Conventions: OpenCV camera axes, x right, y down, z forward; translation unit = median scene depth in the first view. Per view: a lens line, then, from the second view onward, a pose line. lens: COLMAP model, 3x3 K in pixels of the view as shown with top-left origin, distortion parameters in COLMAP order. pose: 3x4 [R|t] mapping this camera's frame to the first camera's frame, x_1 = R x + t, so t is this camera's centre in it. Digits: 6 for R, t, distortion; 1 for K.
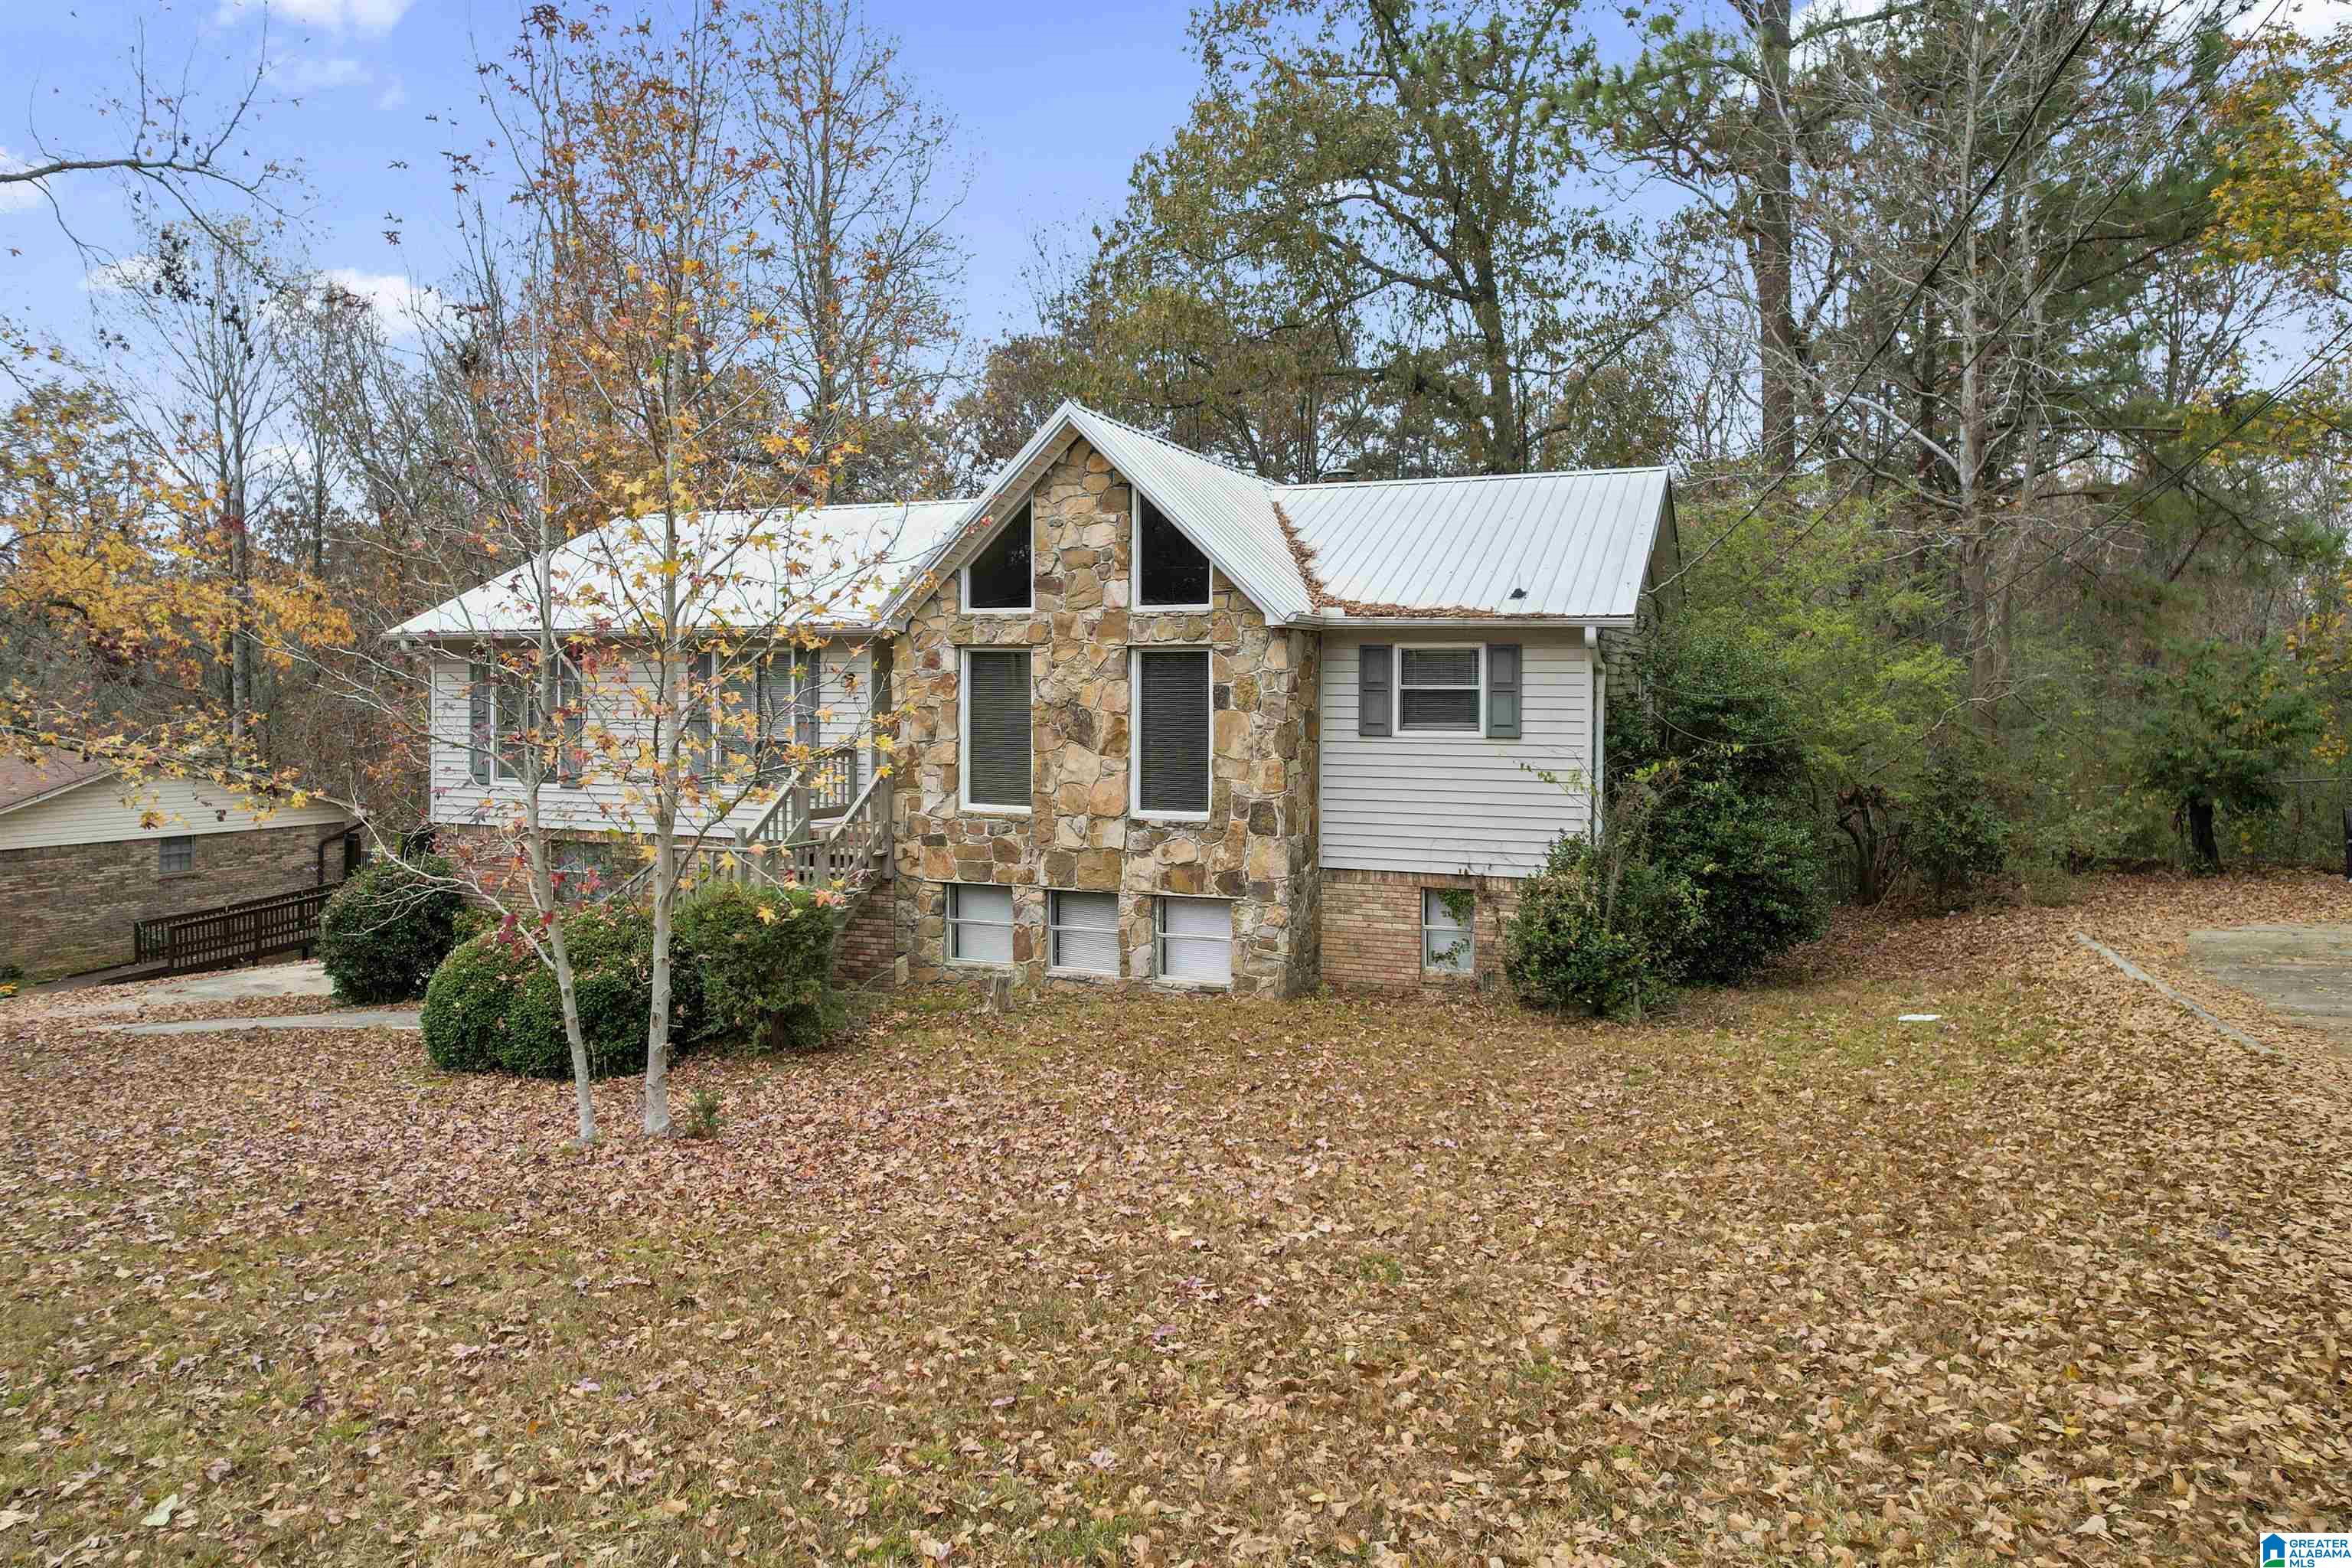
lens RADIAL K [[1452.1, 0, 1177.6], [0, 1452.1, 710.0], [0, 0, 1]] dist [-0.007500, 0.000755]
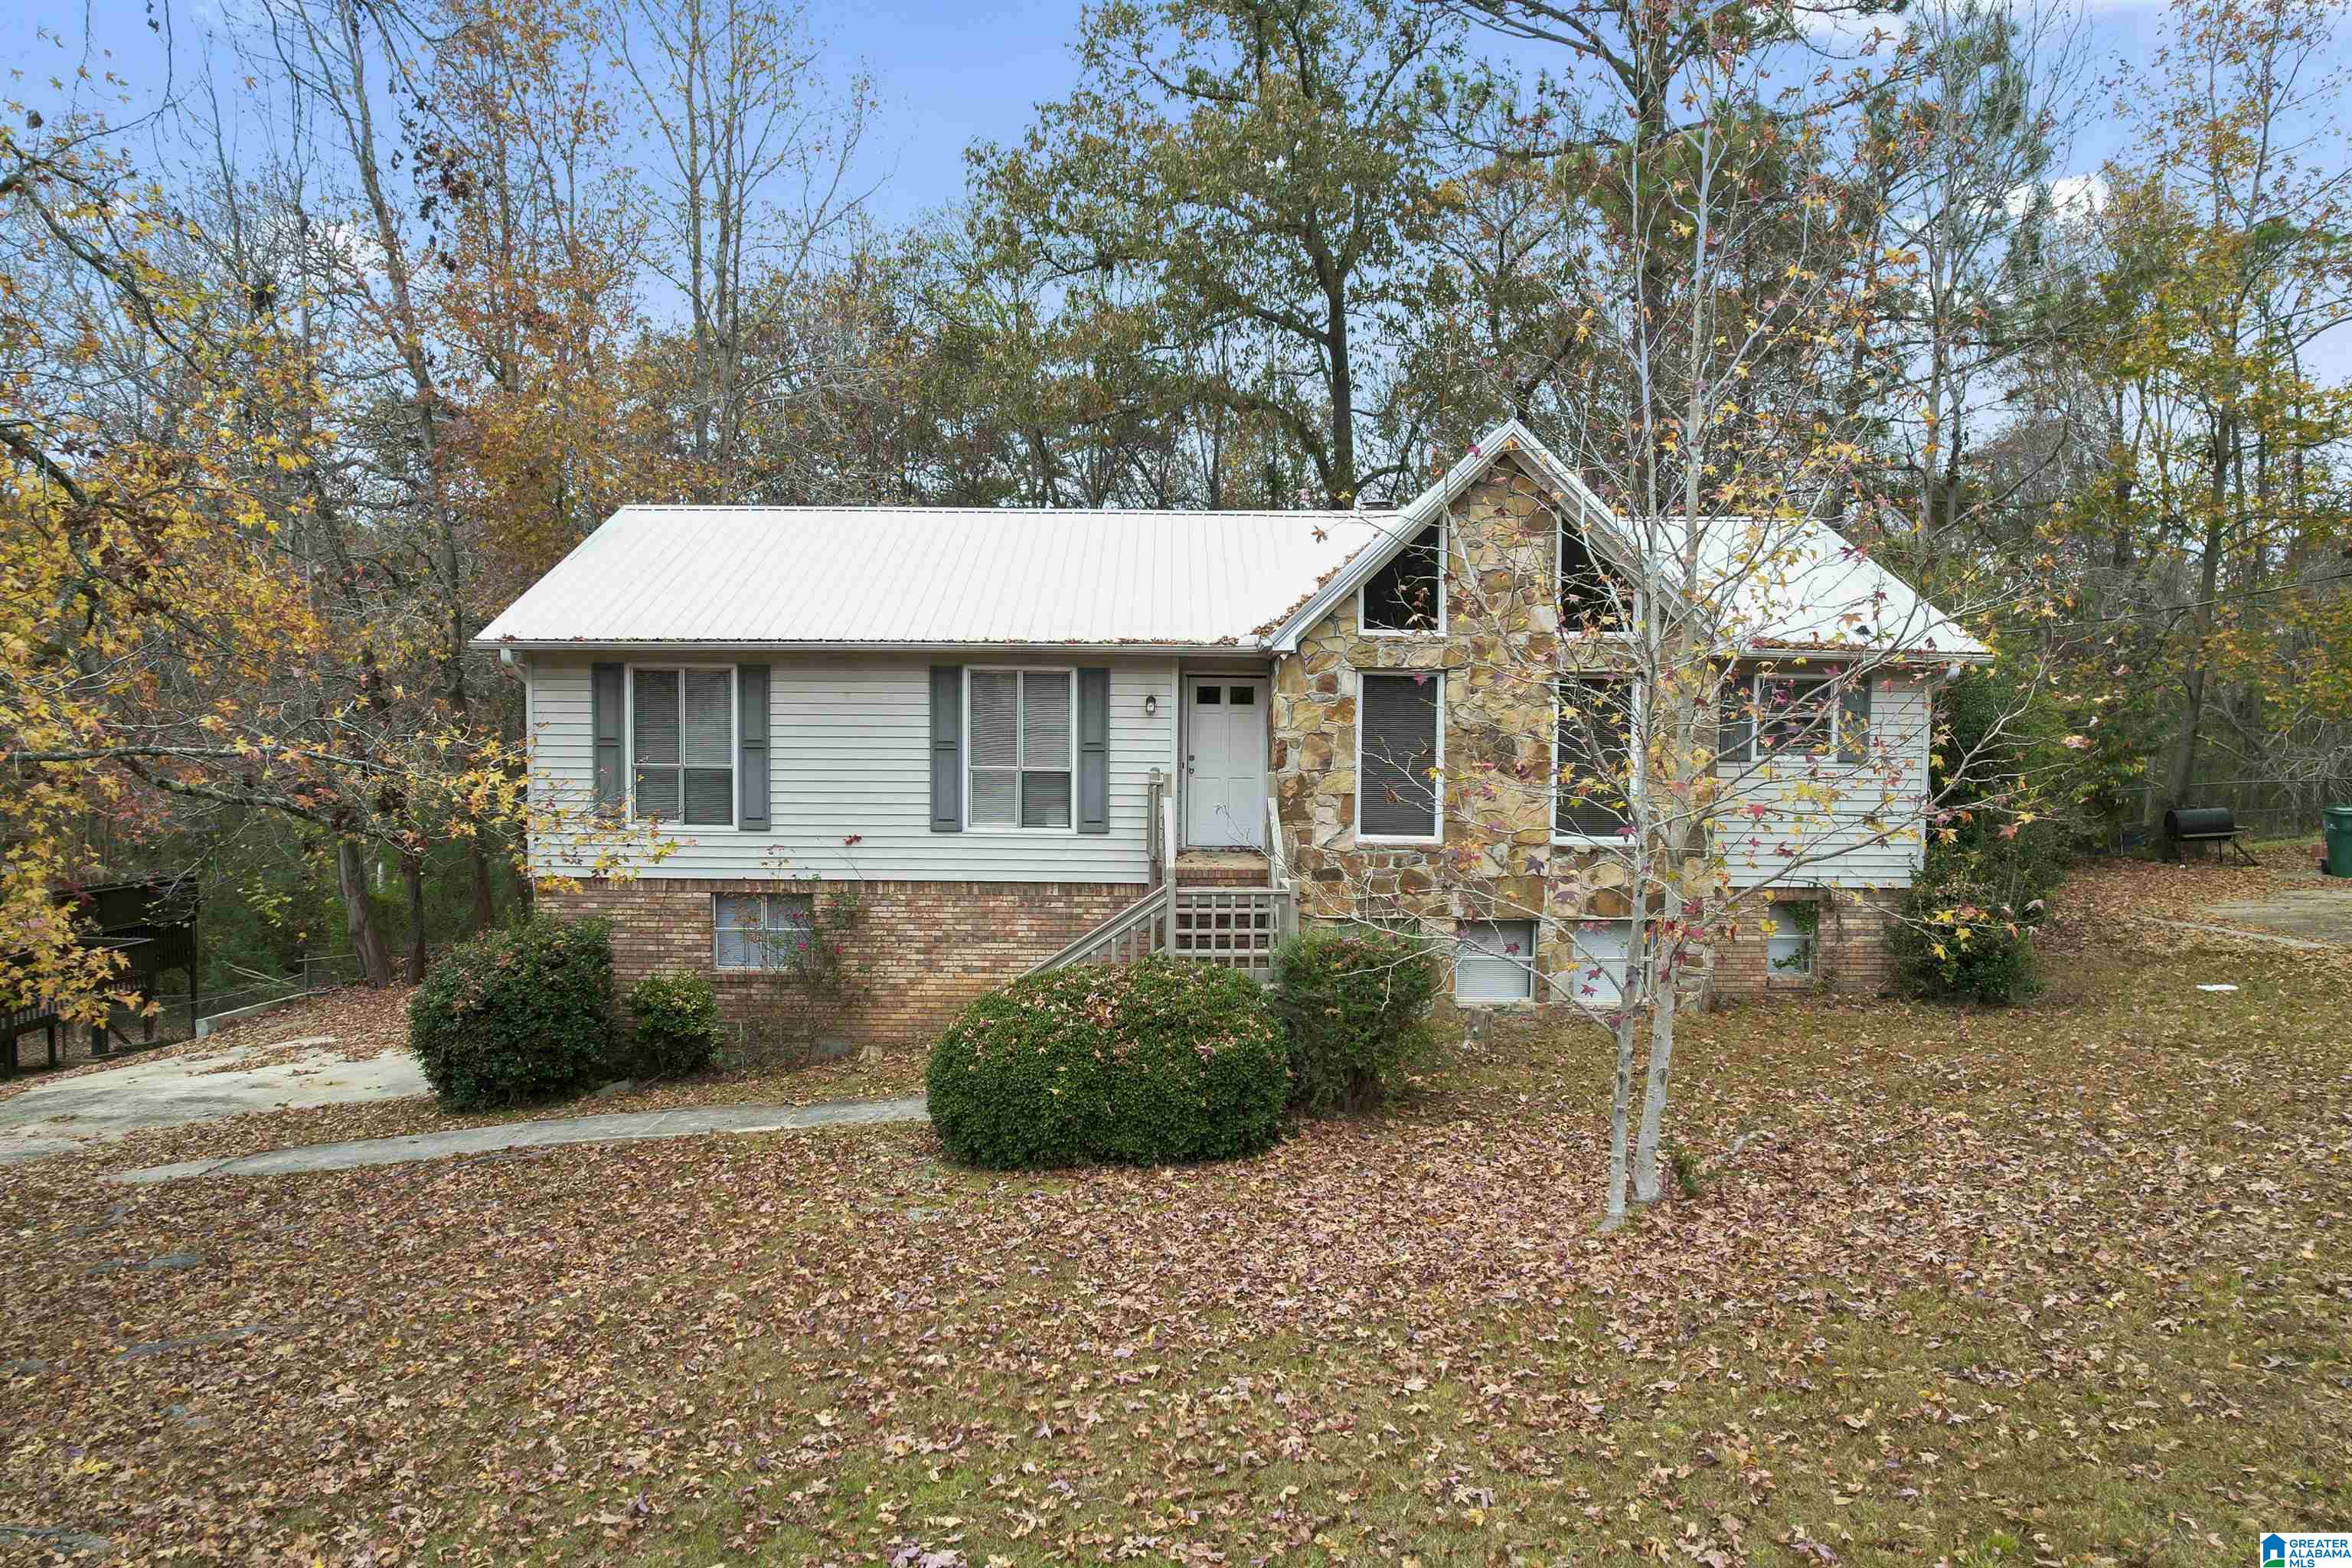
lens RADIAL K [[1413.2, 0, 1240.4], [0, 1413.2, 776.7], [0, 0, 1]] dist [0.003136, 0.000969]
pose [[0.928078, -0.013190, 0.372153, -0.573160], [0.001041, 0.999460, 0.032828, -0.004334], [-0.372385, -0.030079, 0.927591, 0.173949]]
